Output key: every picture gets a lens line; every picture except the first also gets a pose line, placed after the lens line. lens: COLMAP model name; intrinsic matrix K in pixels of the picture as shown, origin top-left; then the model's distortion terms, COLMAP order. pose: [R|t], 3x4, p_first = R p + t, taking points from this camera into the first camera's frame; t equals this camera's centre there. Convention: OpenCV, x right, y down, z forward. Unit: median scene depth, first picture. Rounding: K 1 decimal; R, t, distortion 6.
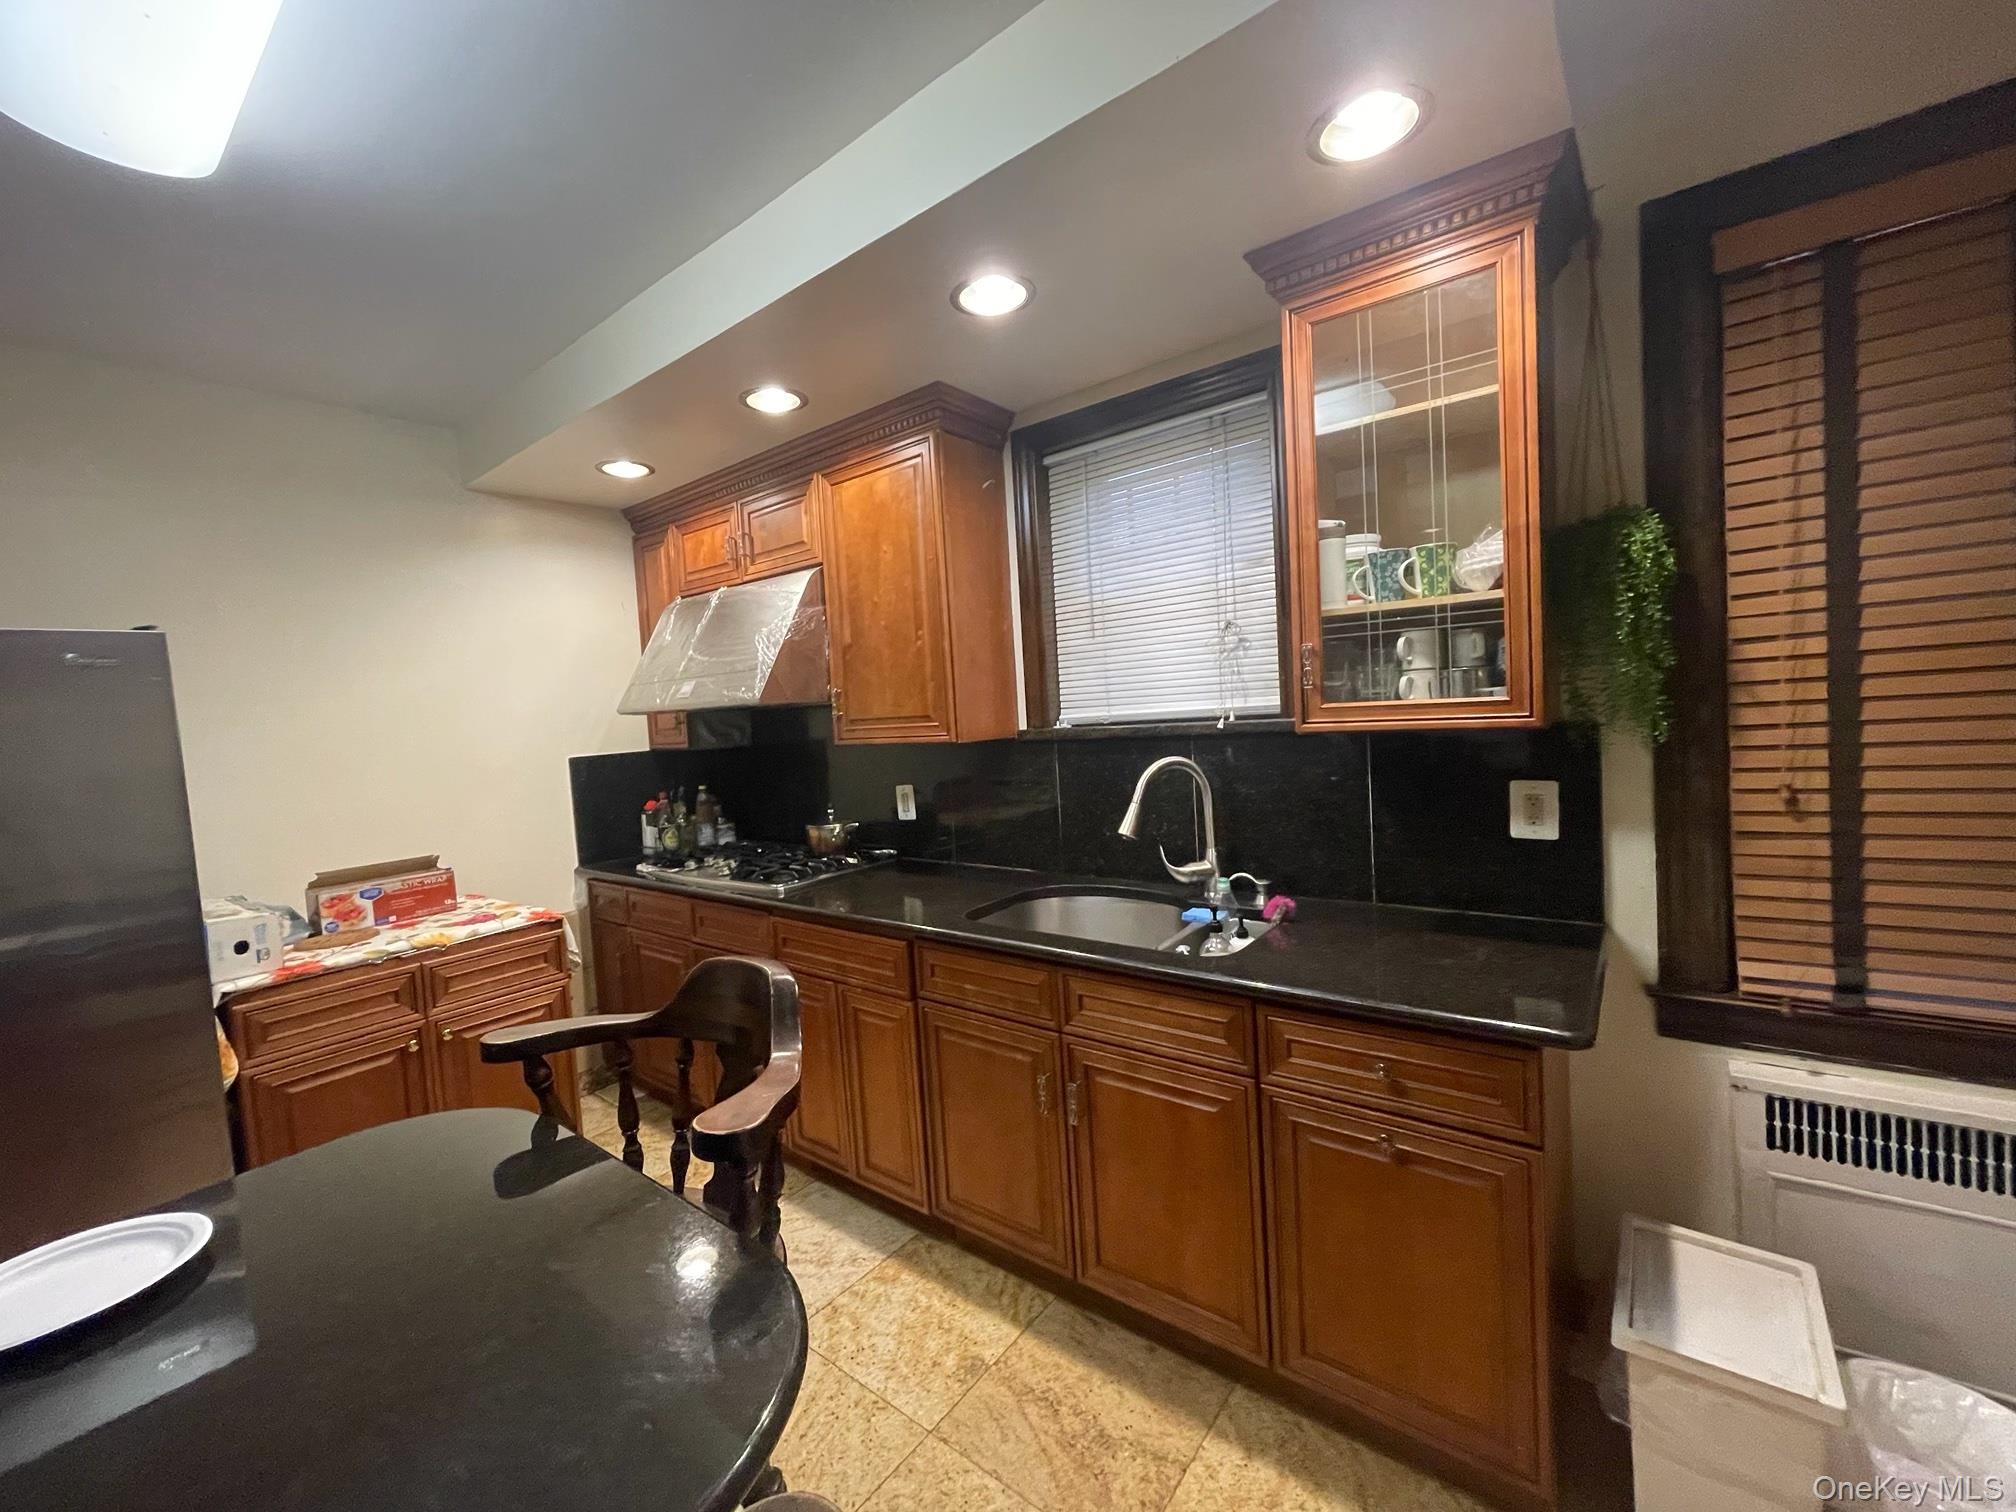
lens RADIAL K [[815.5, 0, 999.7], [0, 815.5, 743.3], [0, 0, 1]] dist [0.003035, -0.000200]
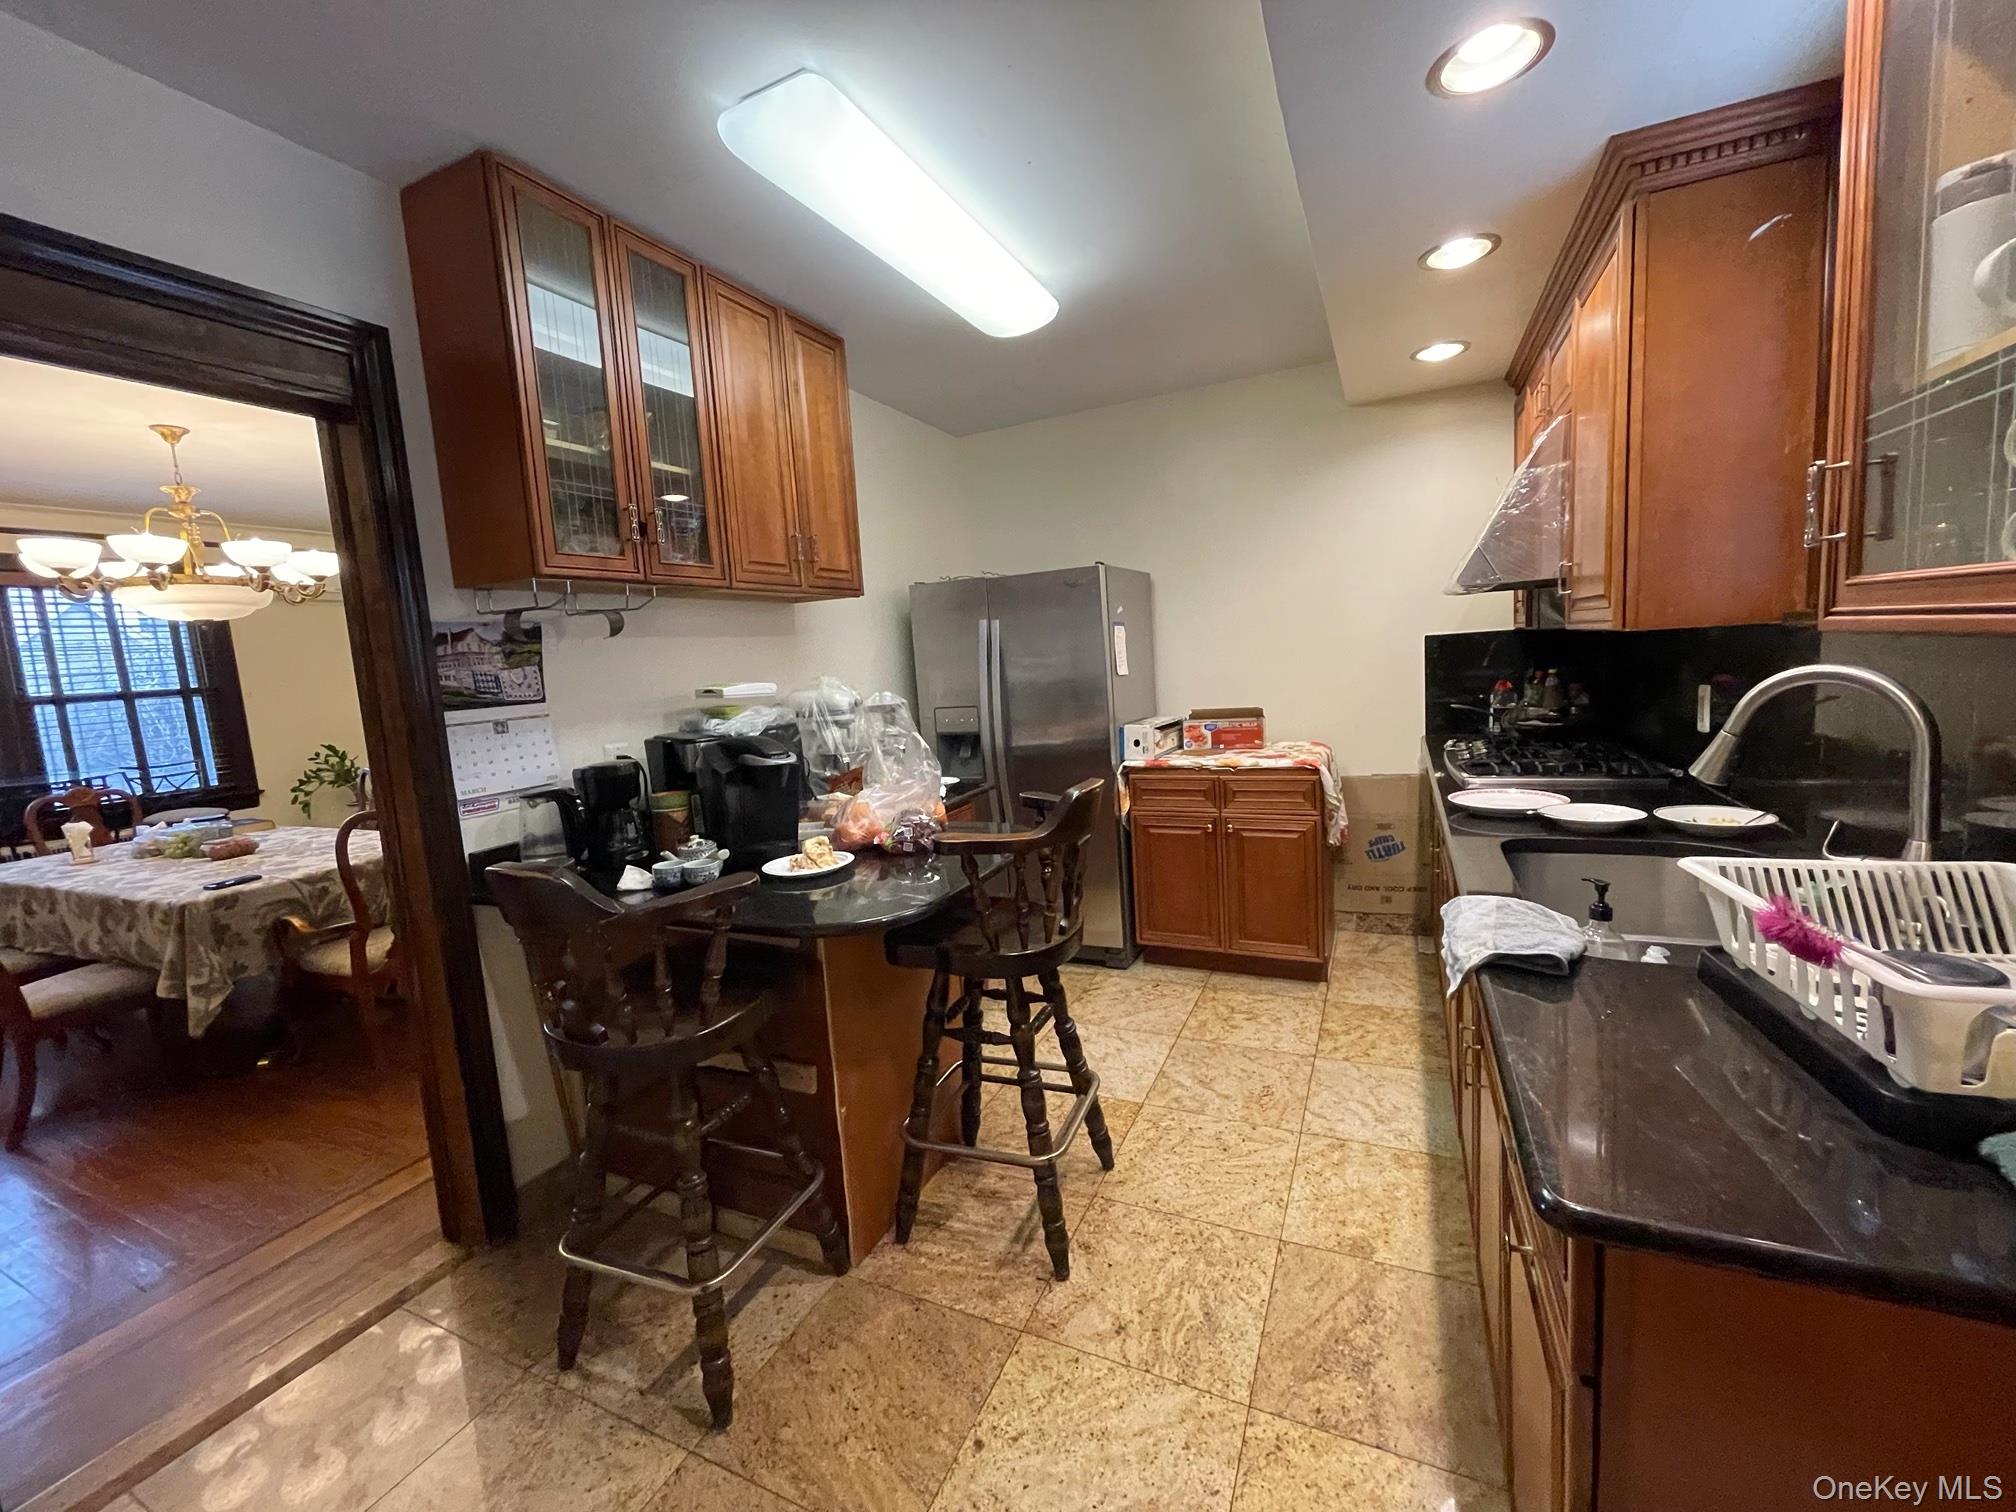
lens RADIAL K [[815.5, 0, 1000.3], [0, 815.5, 753.1], [0, 0, 1]] dist [0.003035, -0.000200]
pose [[0.221981, 0.162865, -0.961353, 0.618553], [0.016831, 0.985165, 0.170785, -0.034257], [0.974906, -0.054092, 0.215947, 0.294266]]
